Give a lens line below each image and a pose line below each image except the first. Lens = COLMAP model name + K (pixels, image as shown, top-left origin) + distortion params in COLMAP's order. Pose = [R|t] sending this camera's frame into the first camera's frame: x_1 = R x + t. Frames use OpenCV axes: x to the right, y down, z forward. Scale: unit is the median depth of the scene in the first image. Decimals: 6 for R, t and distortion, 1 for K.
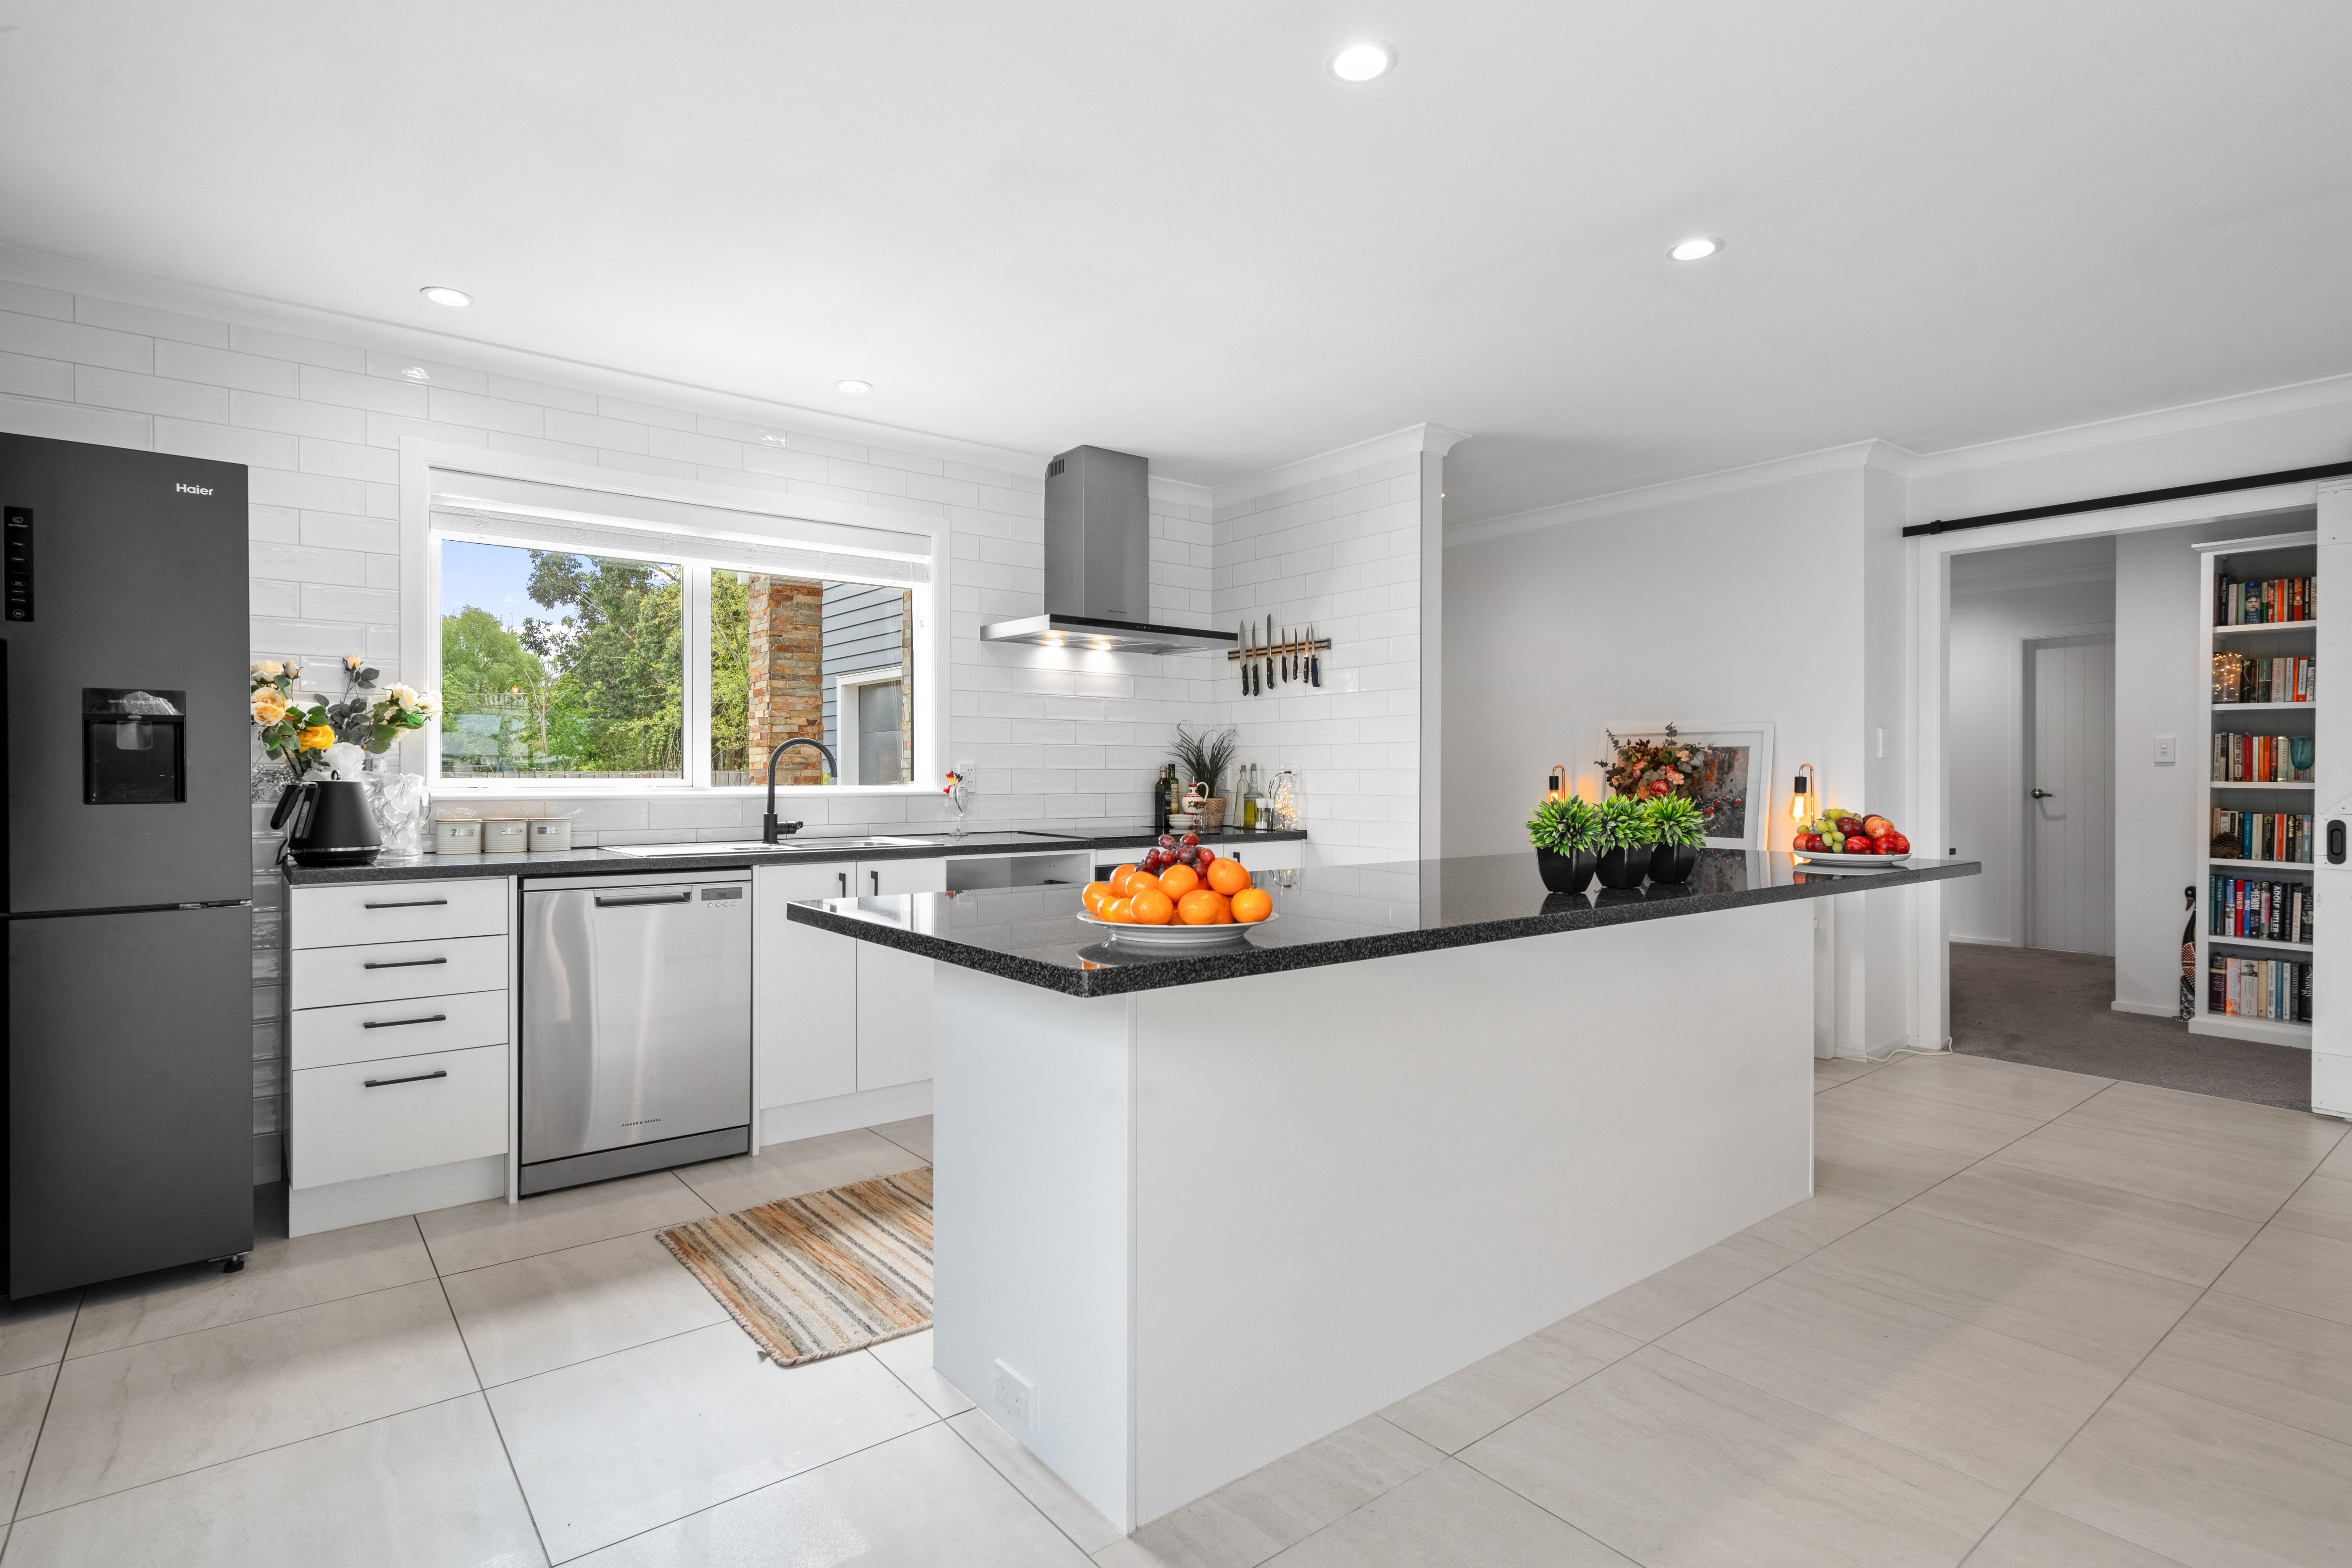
lens RADIAL K [[1175.8, 0, 1176.0], [0, 1175.8, 784.0], [0, 0, 1]] dist [0.003843, 0.000713]
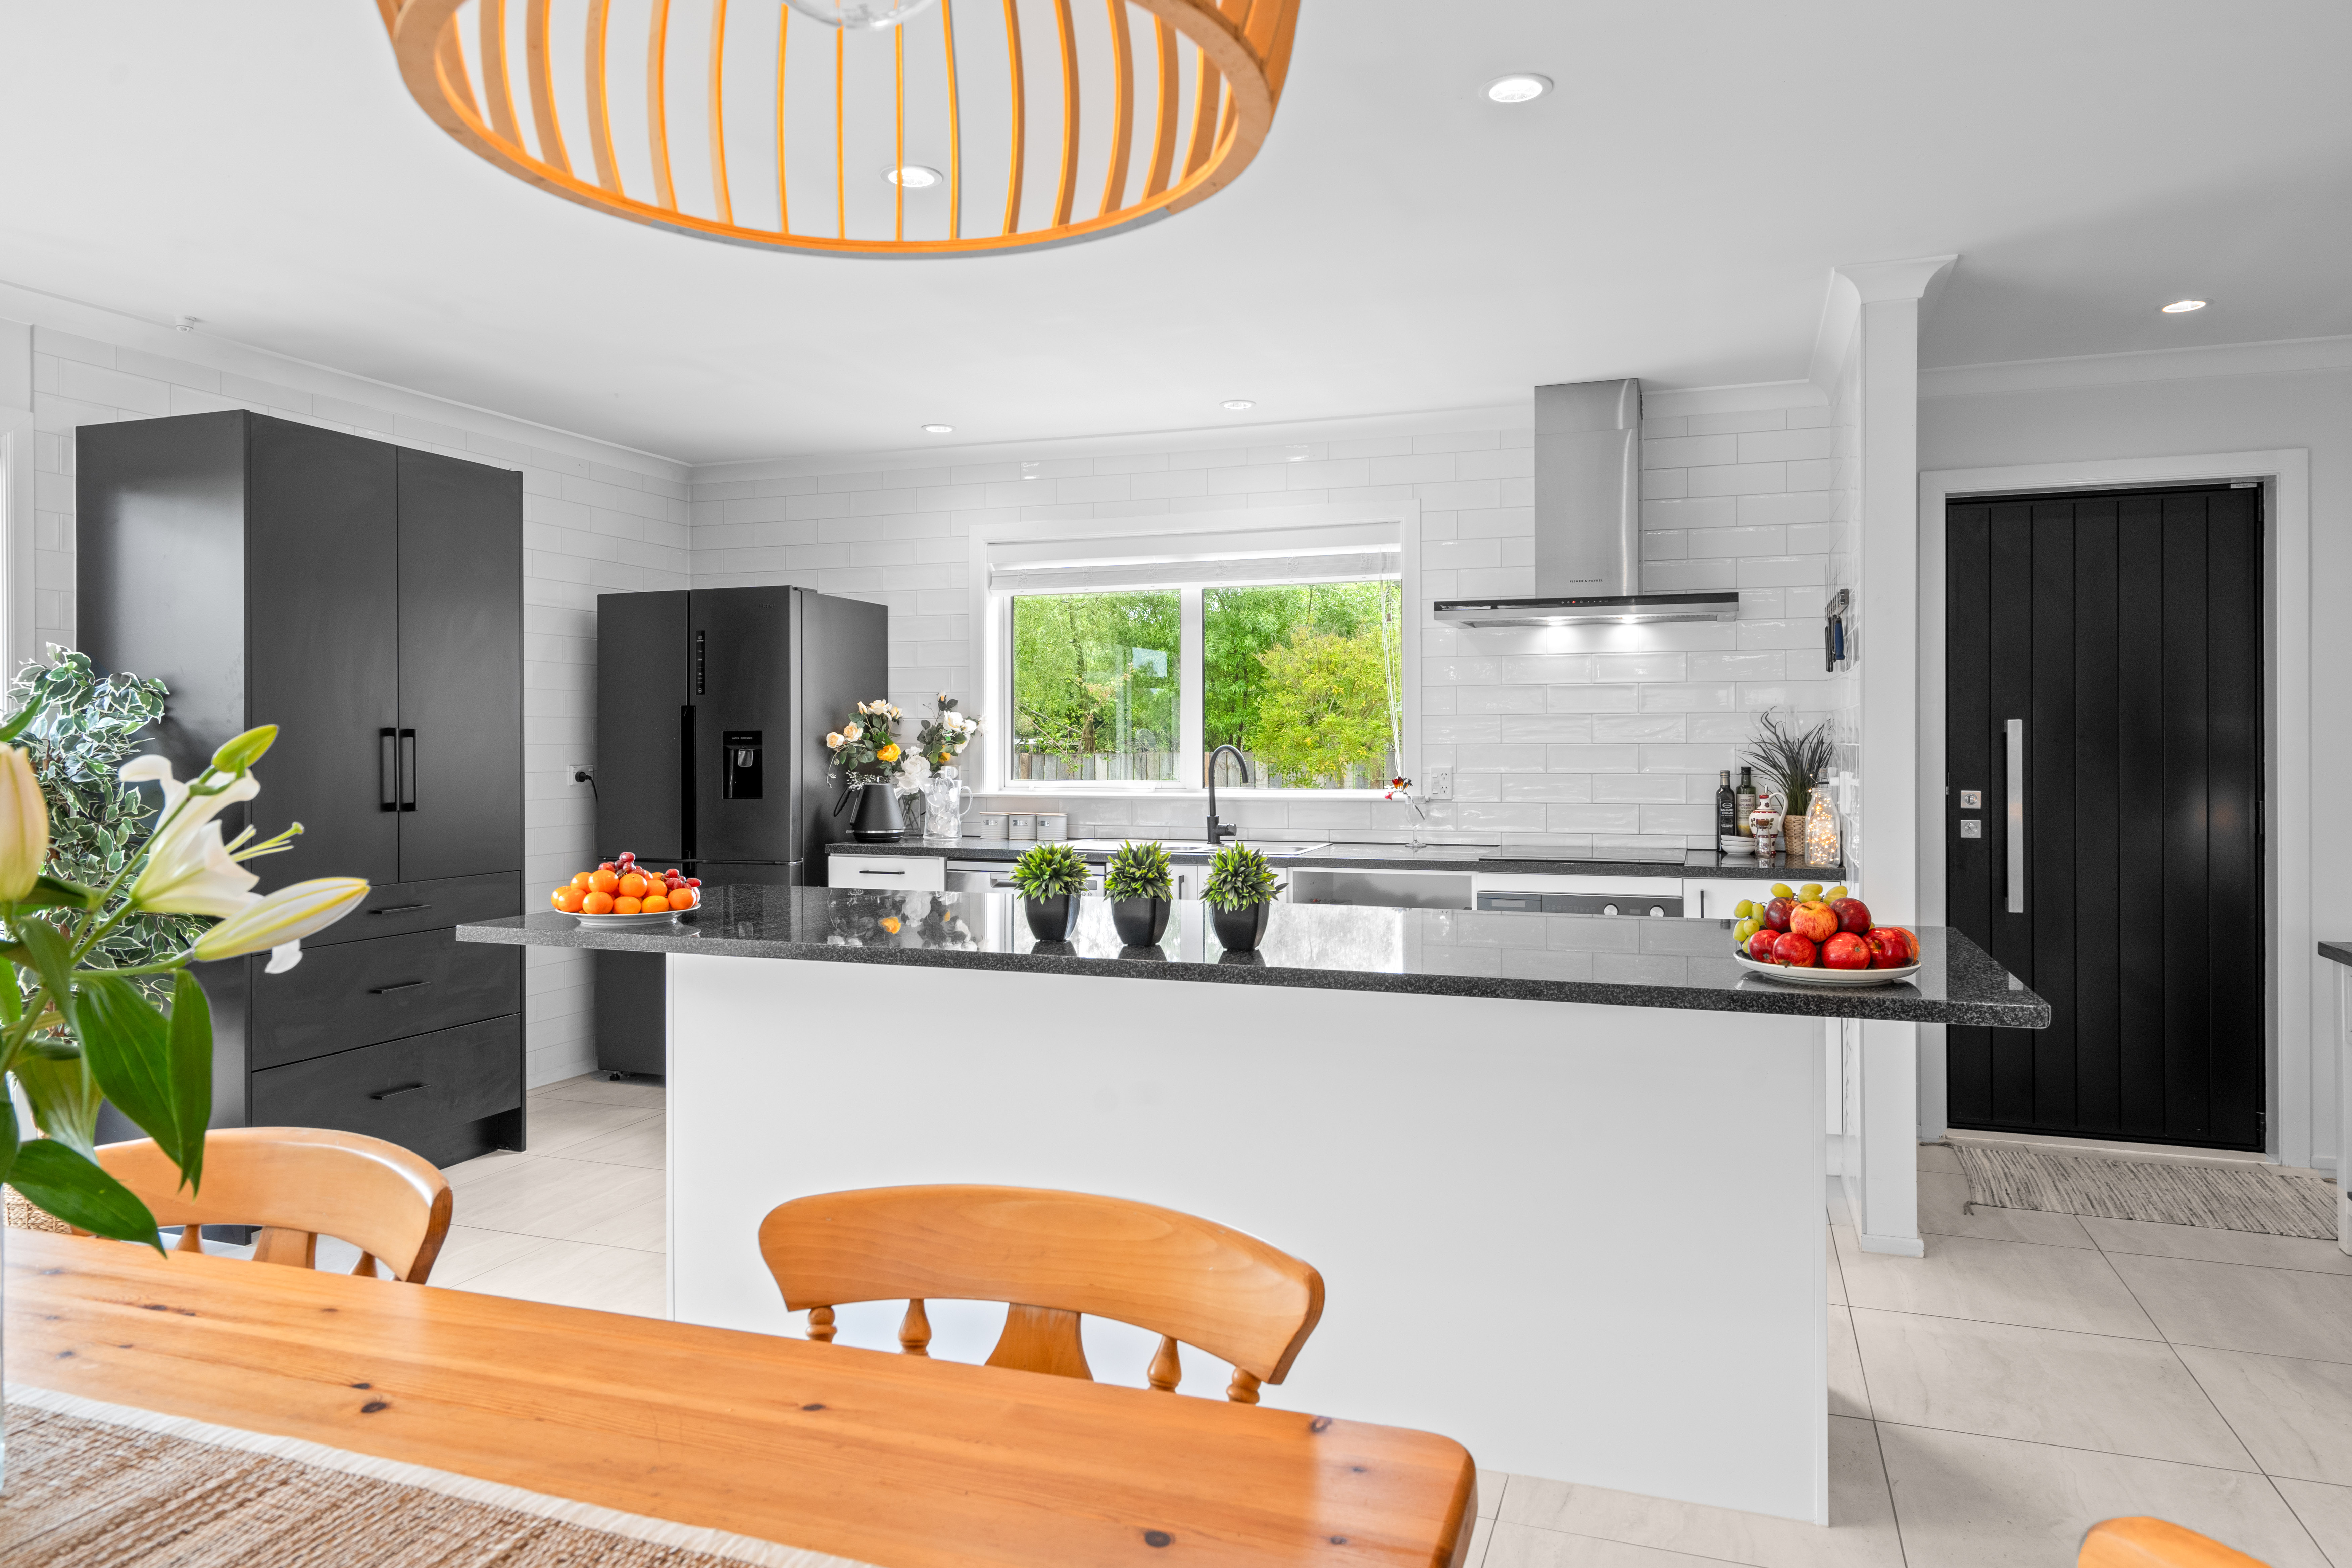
lens RADIAL K [[1522.0, 0, 1176.8], [0, 1522.0, 745.0], [0, 0, 1]] dist [0.007212, -0.000806]
pose [[0.532642, -0.001472, -0.846339, 0.648425], [-0.002661, 0.999991, -0.003414, -0.027612], [0.846336, 0.004071, 0.532633, 0.191988]]
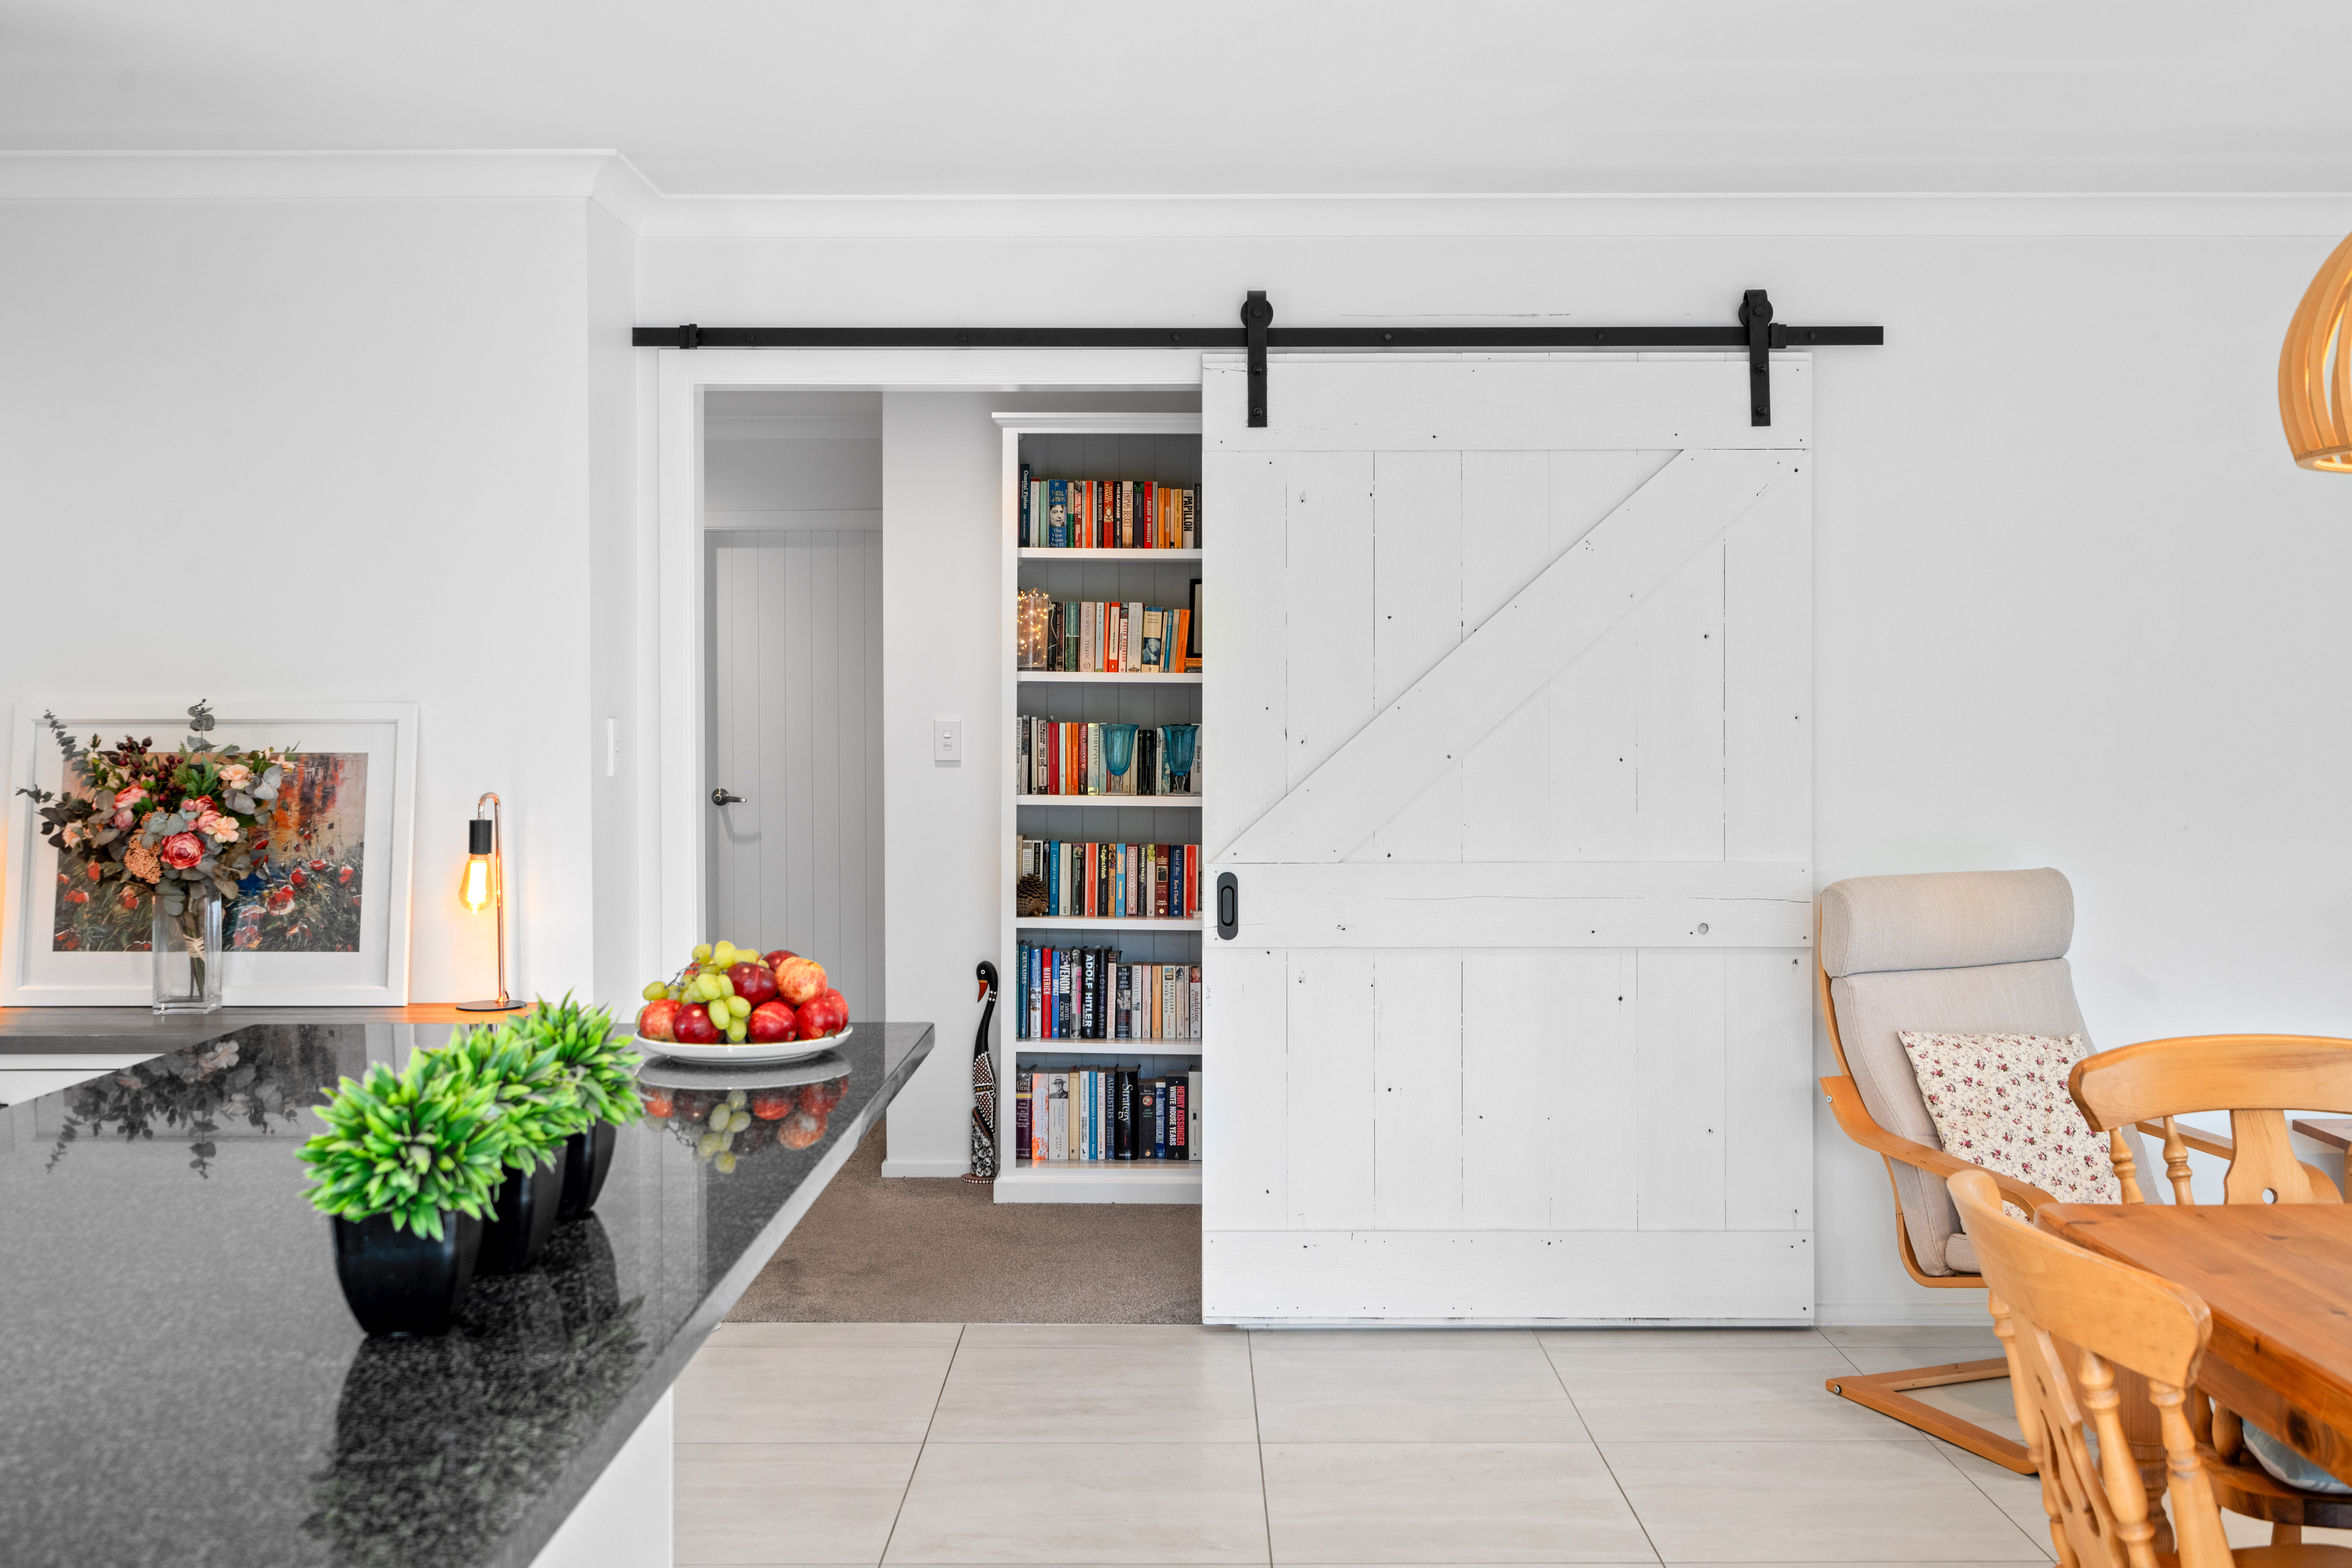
lens RADIAL K [[2332.8, 0, 1181.3], [0, 2332.8, 714.5], [0, 0, 1]] dist [0.006570, 0.013156]
pose [[0.619756, -0.001966, 0.784792, -0.038533], [0.005468, 0.999983, -0.001814, -0.042749], [-0.784776, 0.005416, 0.619756, 0.168740]]
